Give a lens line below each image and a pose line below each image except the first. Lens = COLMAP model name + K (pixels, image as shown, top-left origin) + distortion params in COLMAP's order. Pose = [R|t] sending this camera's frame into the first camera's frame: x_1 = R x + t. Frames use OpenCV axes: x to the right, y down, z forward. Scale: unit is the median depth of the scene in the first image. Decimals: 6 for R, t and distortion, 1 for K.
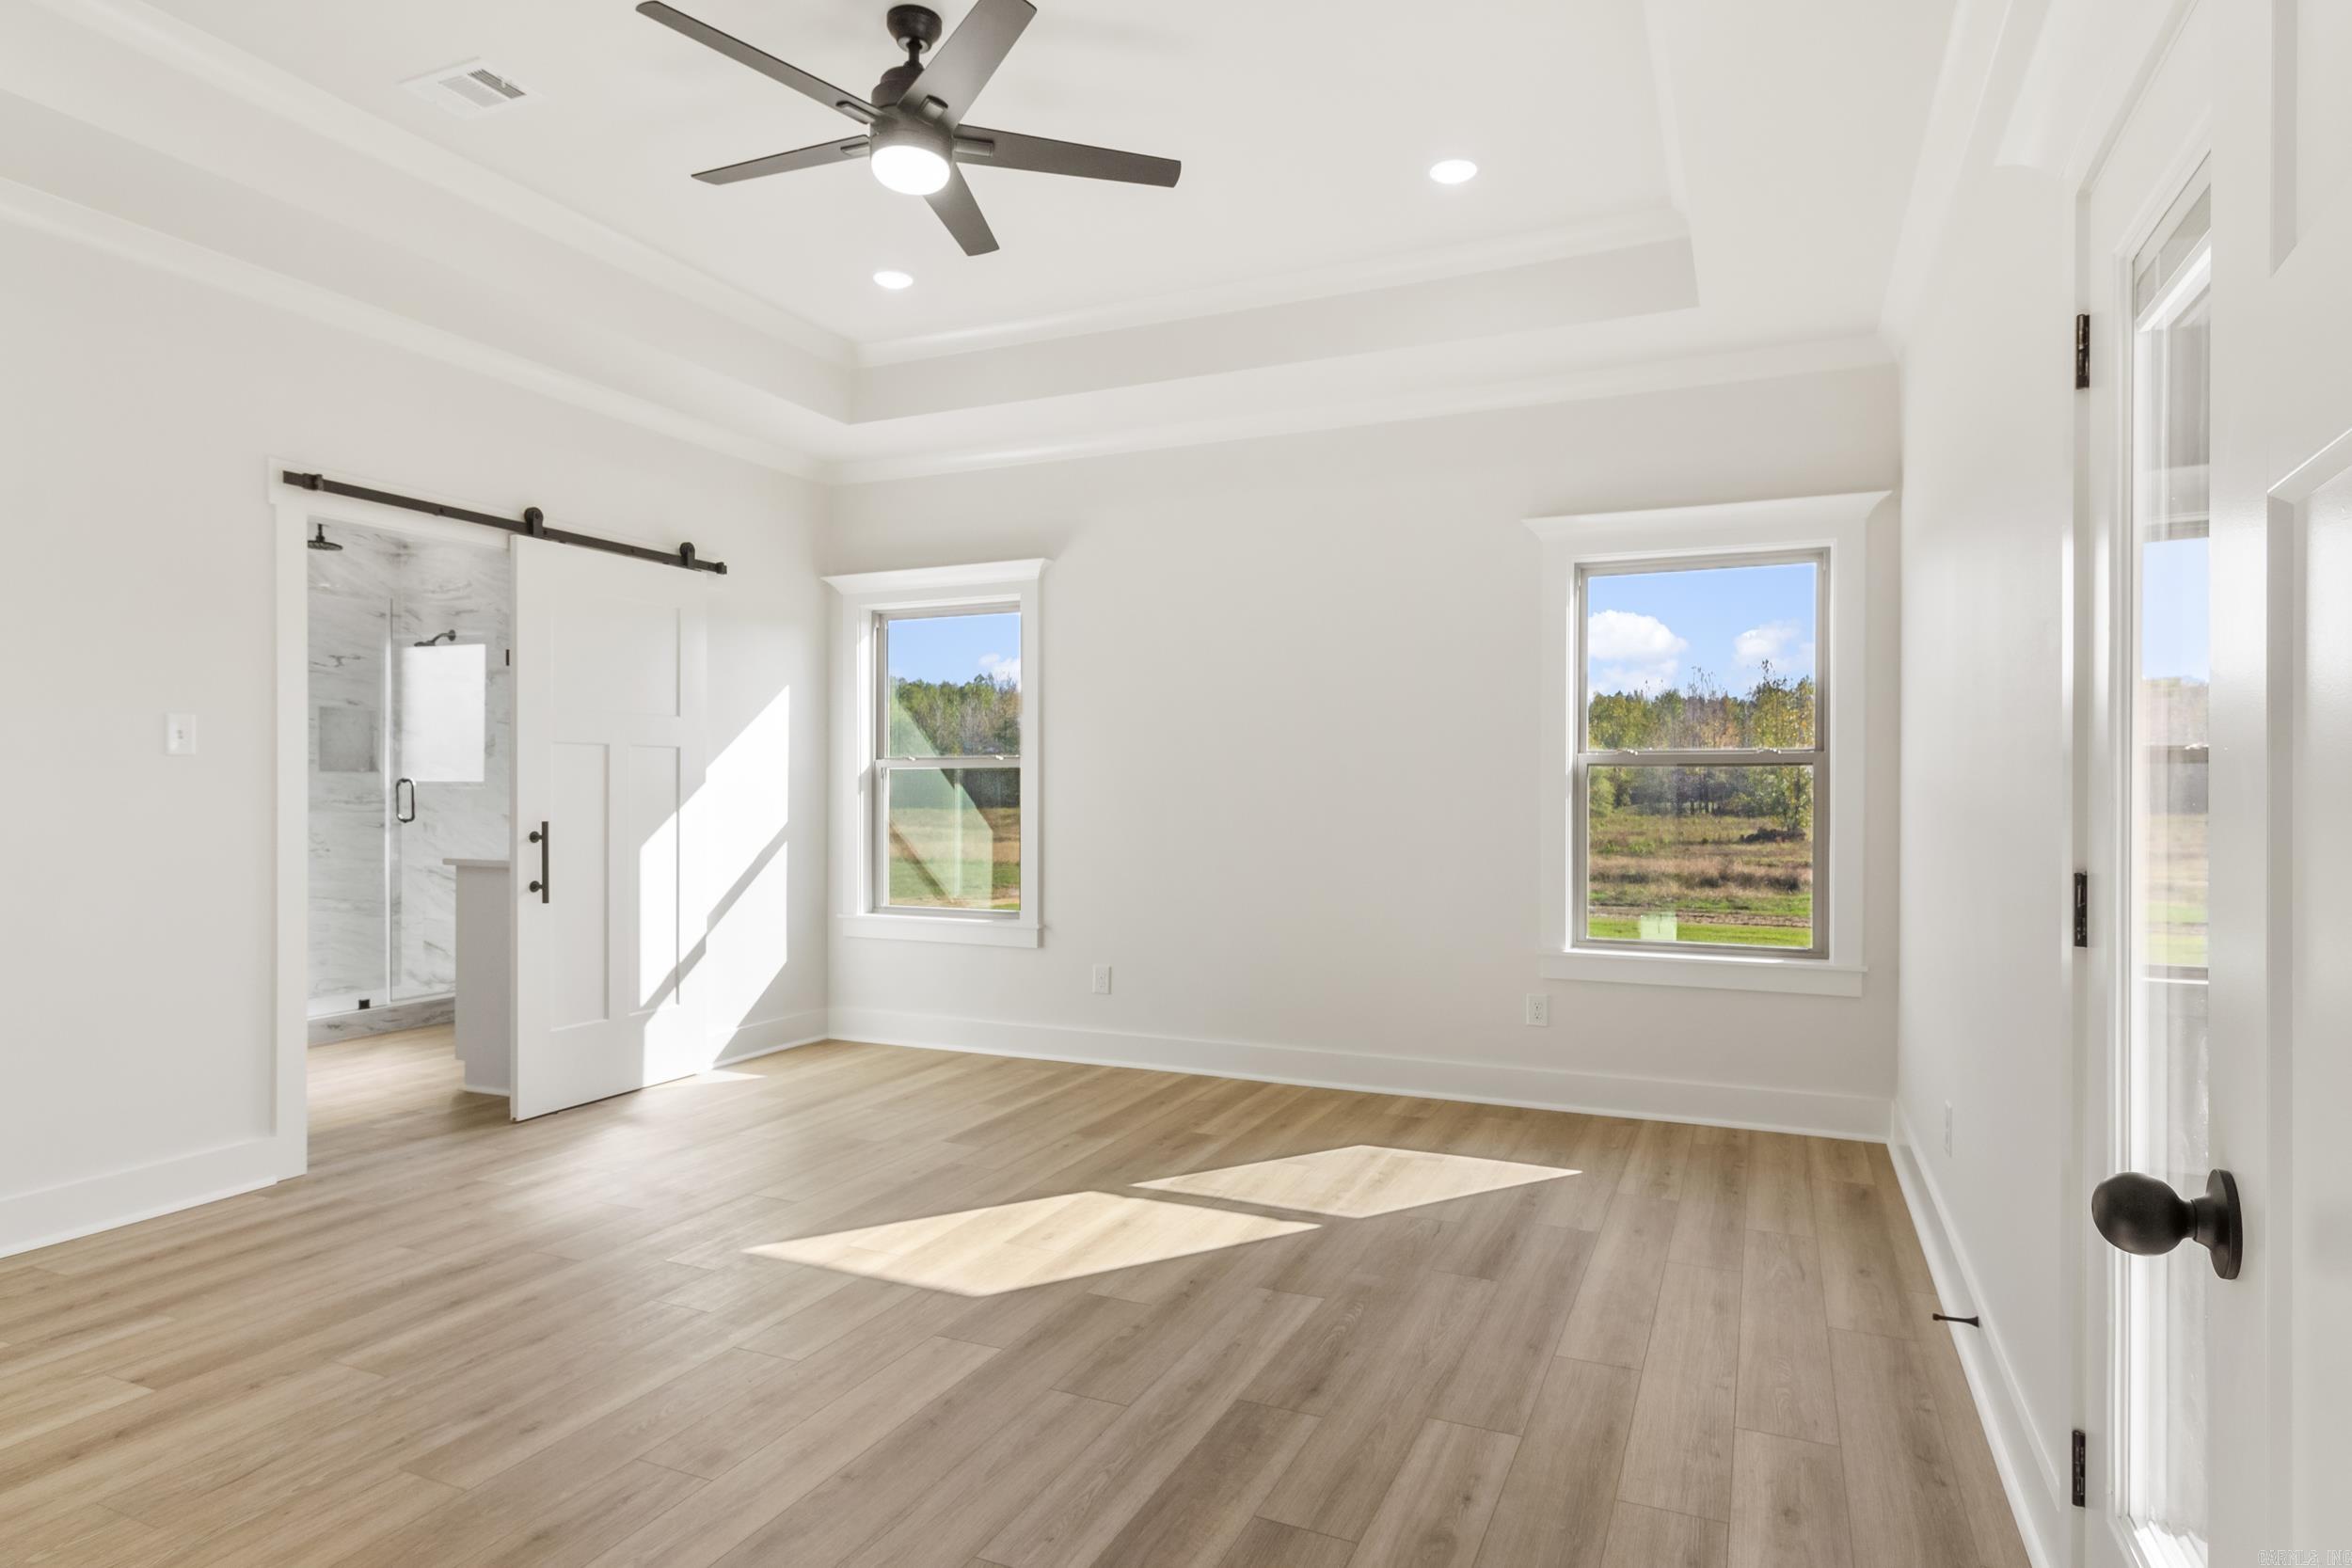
lens RADIAL K [[1360.5, 0, 1190.1], [0, 1360.5, 787.5], [0, 0, 1]] dist [0.000669, 0.002911]
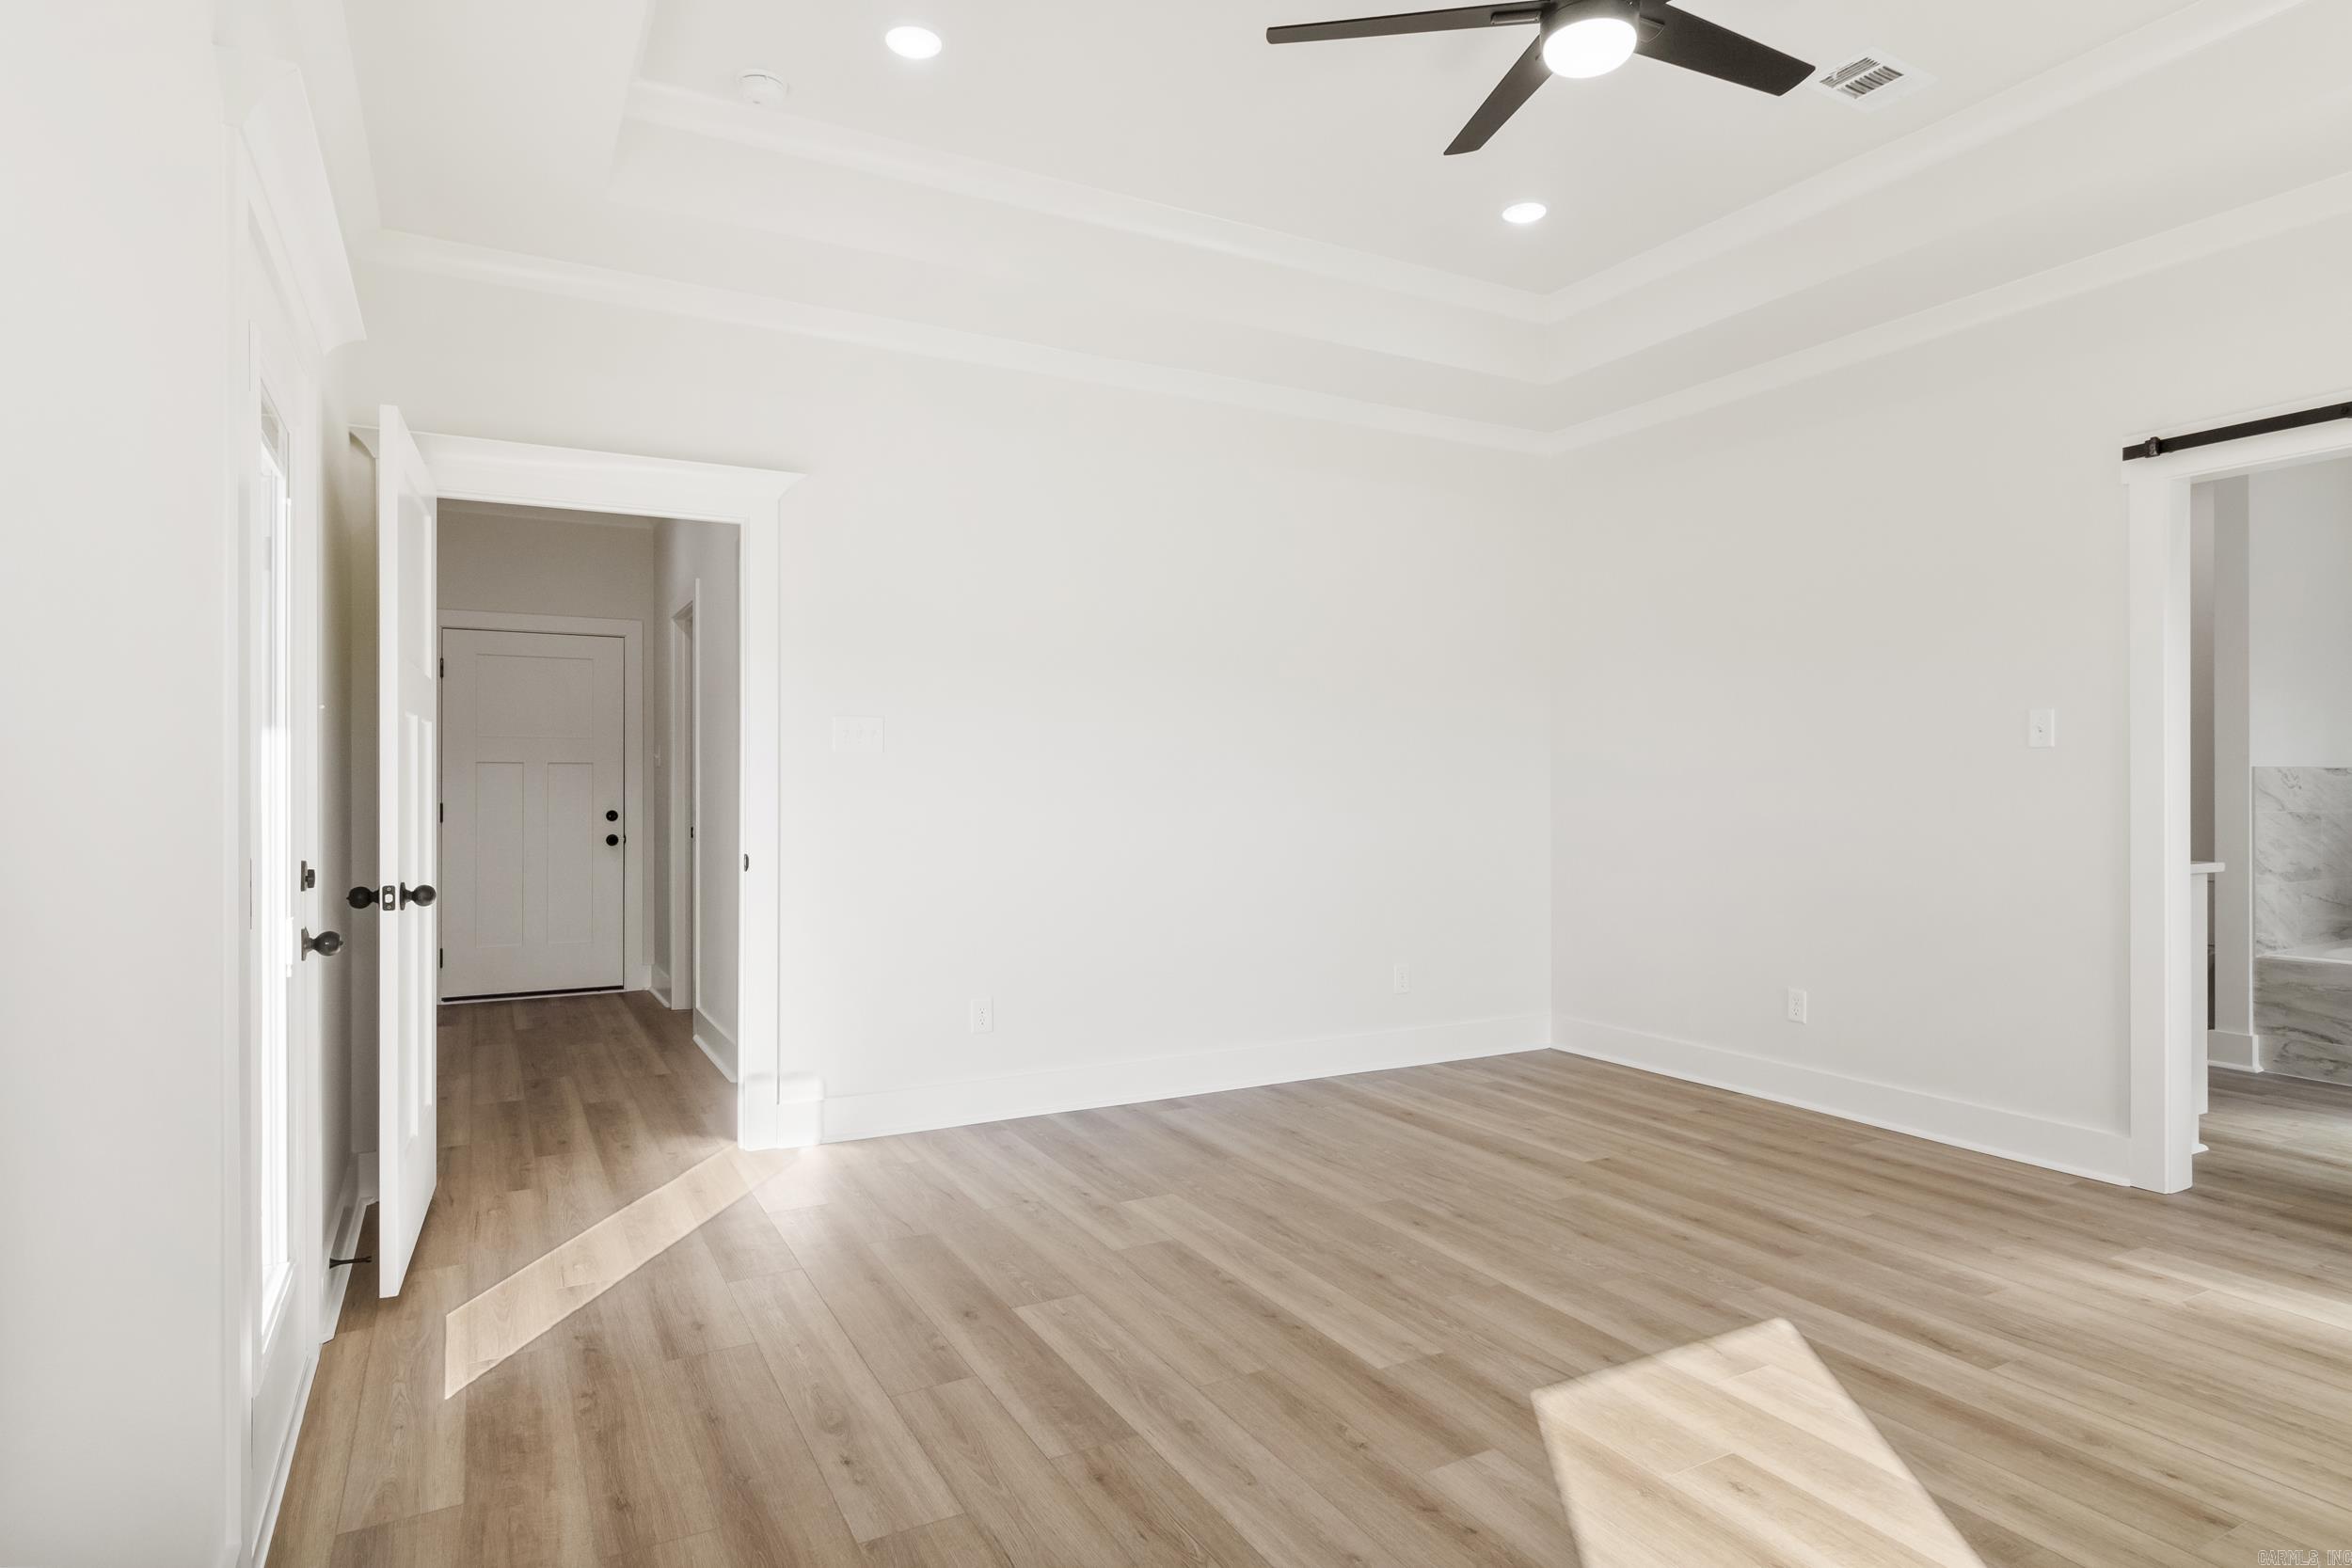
lens RADIAL K [[1360.5, 0, 1188.7], [0, 1360.5, 771.5], [0, 0, 1]] dist [0.000669, 0.002911]
pose [[-0.632868, -0.005901, -0.774237, 0.665600], [0.001635, 0.999959, -0.008958, 0.005458], [0.774258, -0.006935, -0.632832, 1.465961]]
